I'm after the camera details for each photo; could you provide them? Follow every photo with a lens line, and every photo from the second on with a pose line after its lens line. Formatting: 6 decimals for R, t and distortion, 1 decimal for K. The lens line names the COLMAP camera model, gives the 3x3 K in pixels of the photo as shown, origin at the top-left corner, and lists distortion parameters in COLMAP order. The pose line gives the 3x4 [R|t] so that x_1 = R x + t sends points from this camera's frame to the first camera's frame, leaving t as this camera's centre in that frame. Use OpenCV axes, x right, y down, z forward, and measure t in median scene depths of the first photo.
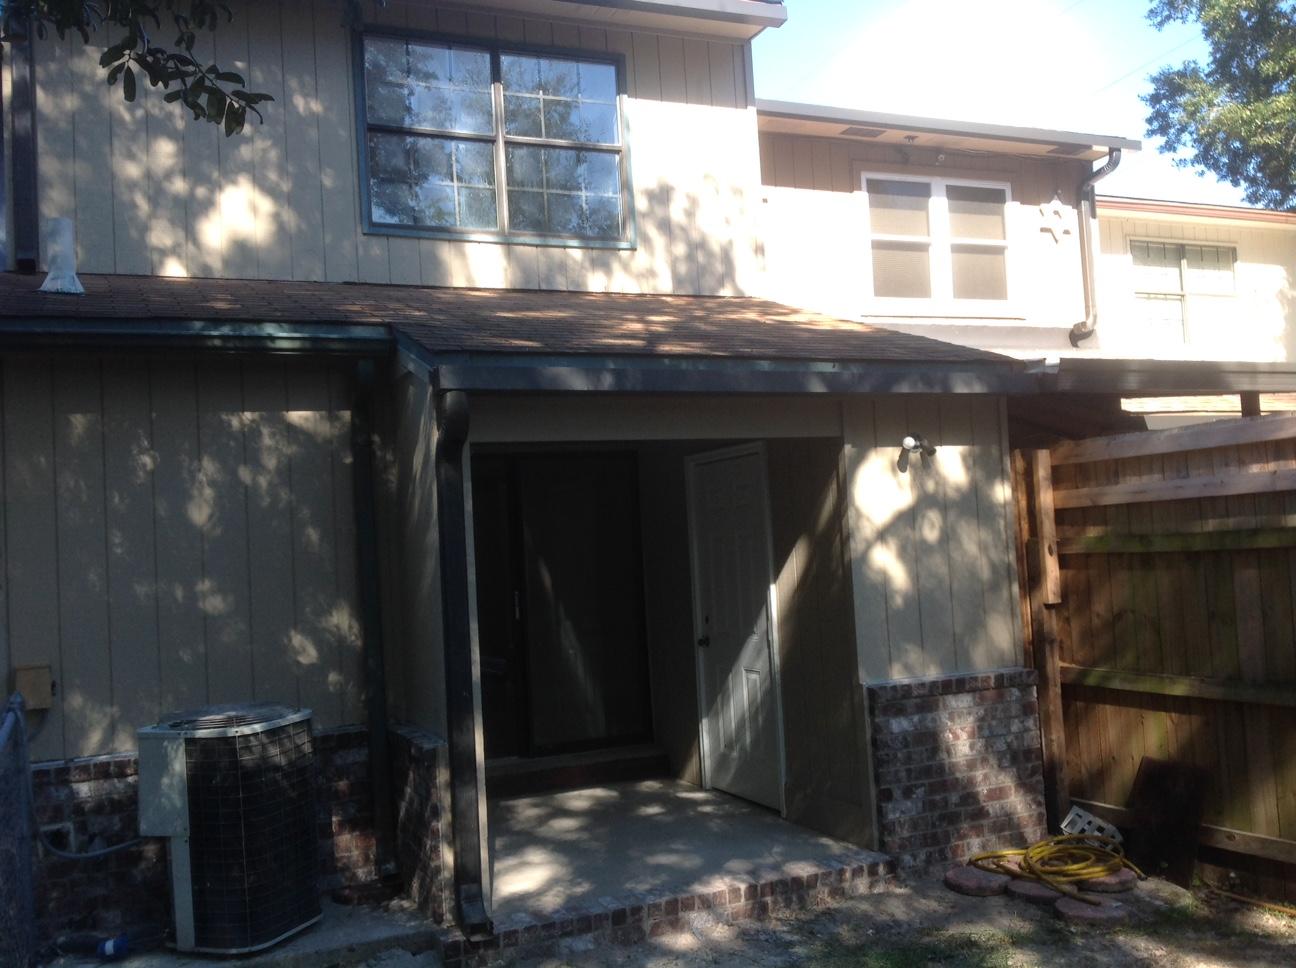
lens RADIAL K [[1200.2, 0, 594.5], [0, 1200.2, 487.3], [0, 0, 1]] dist [0.124845, -0.223719]
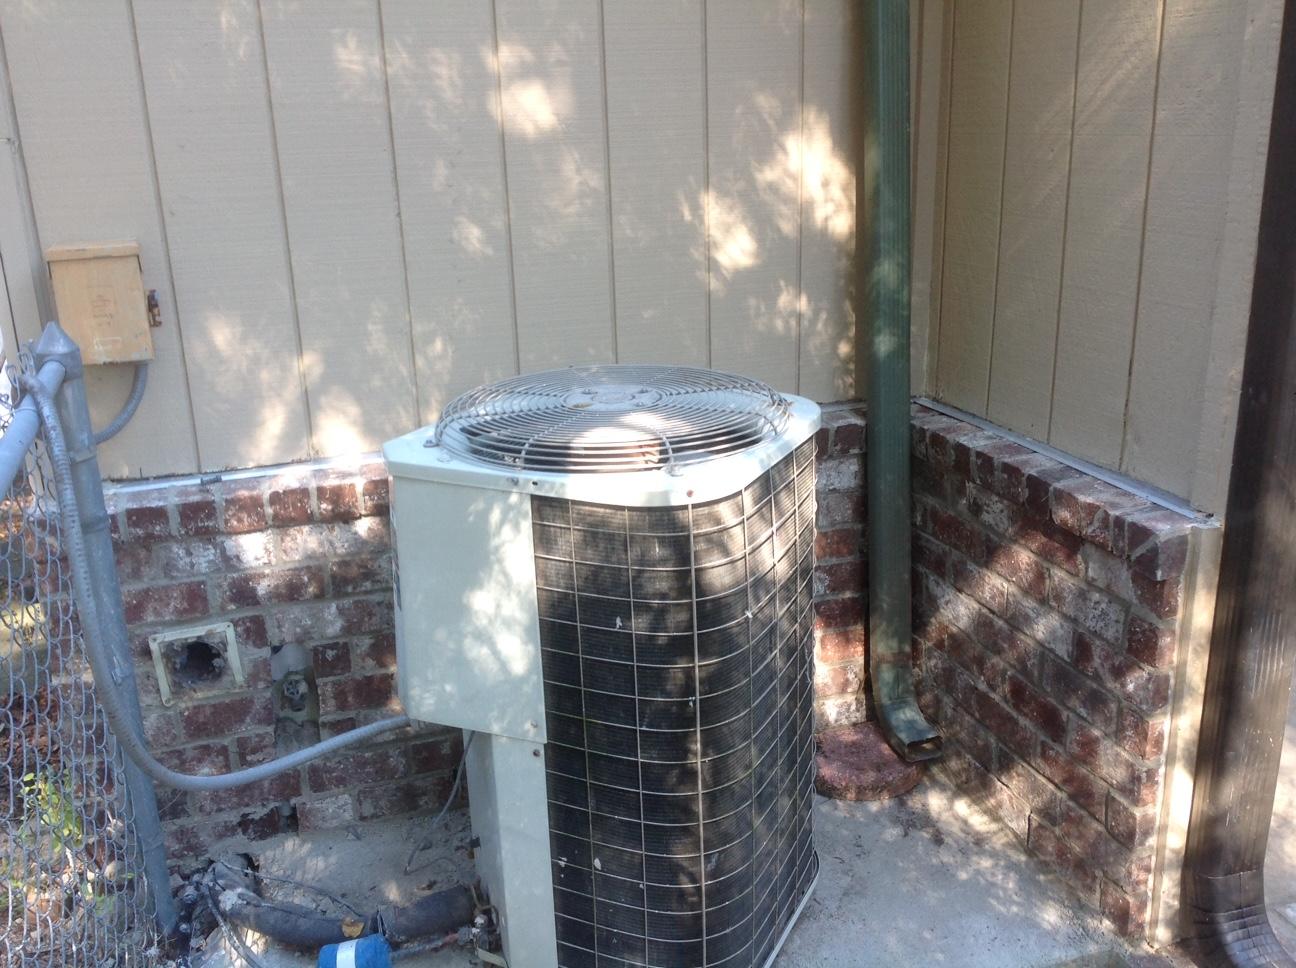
lens RADIAL K [[1158.0, 0, 645.8], [0, 1158.0, 450.7], [0, 0, 1]] dist [0.090590, -0.211682]
pose [[0.997892, 0.053246, -0.037100, -0.238188], [-0.037506, 0.939720, 0.339882, 0.065824], [0.052961, -0.337774, 0.939736, 0.565906]]
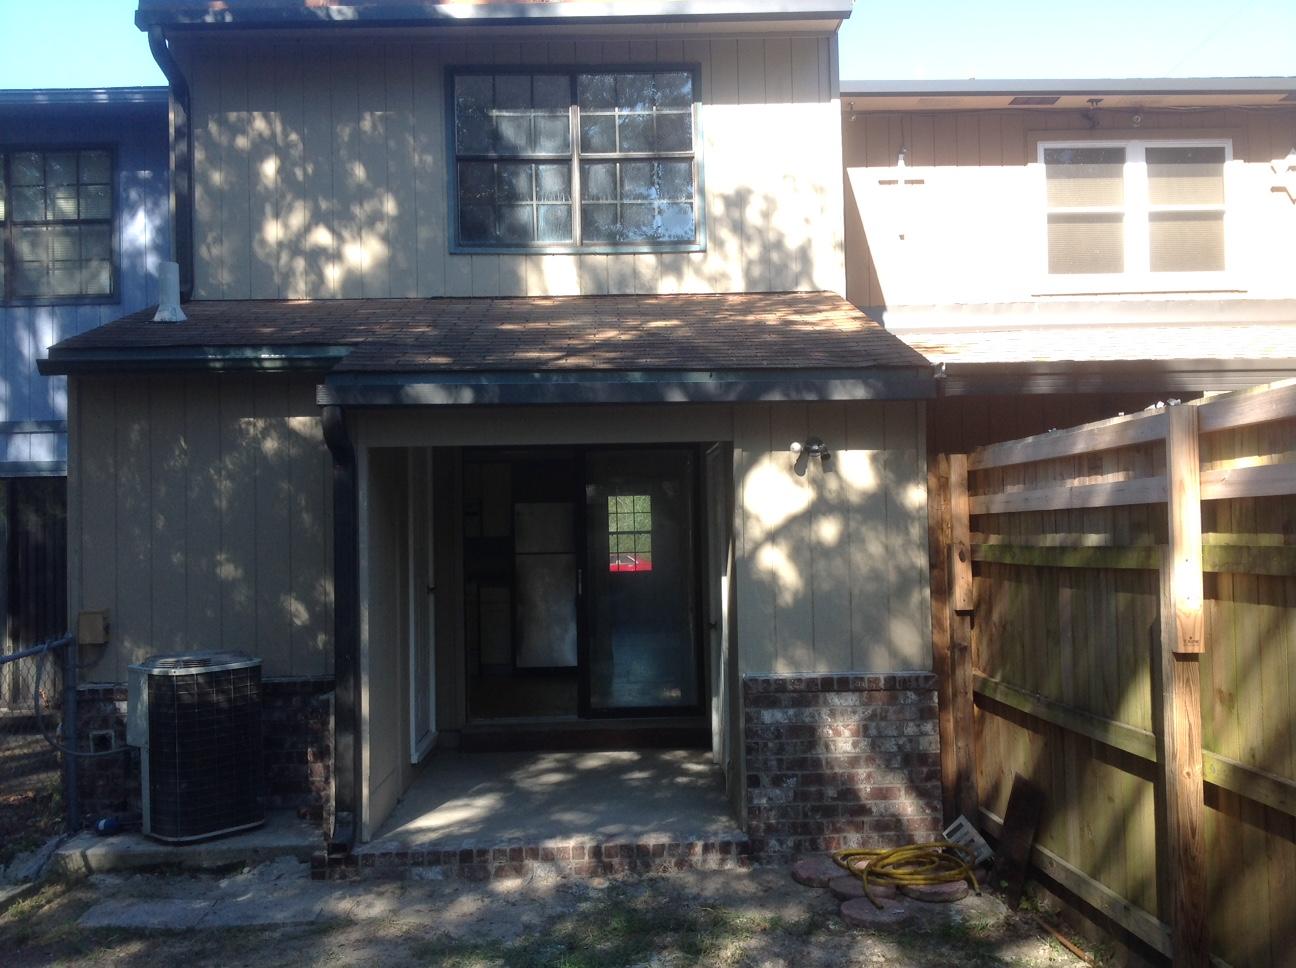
lens RADIAL K [[1211.0, 0, 652.7], [0, 1211.0, 491.1], [0, 0, 1]] dist [0.133406, -0.252202]
pose [[0.927025, 0.024565, -0.374194, 0.533673], [-0.011377, 0.999235, 0.037412, -0.037097], [0.374827, -0.030425, 0.926596, -0.011590]]
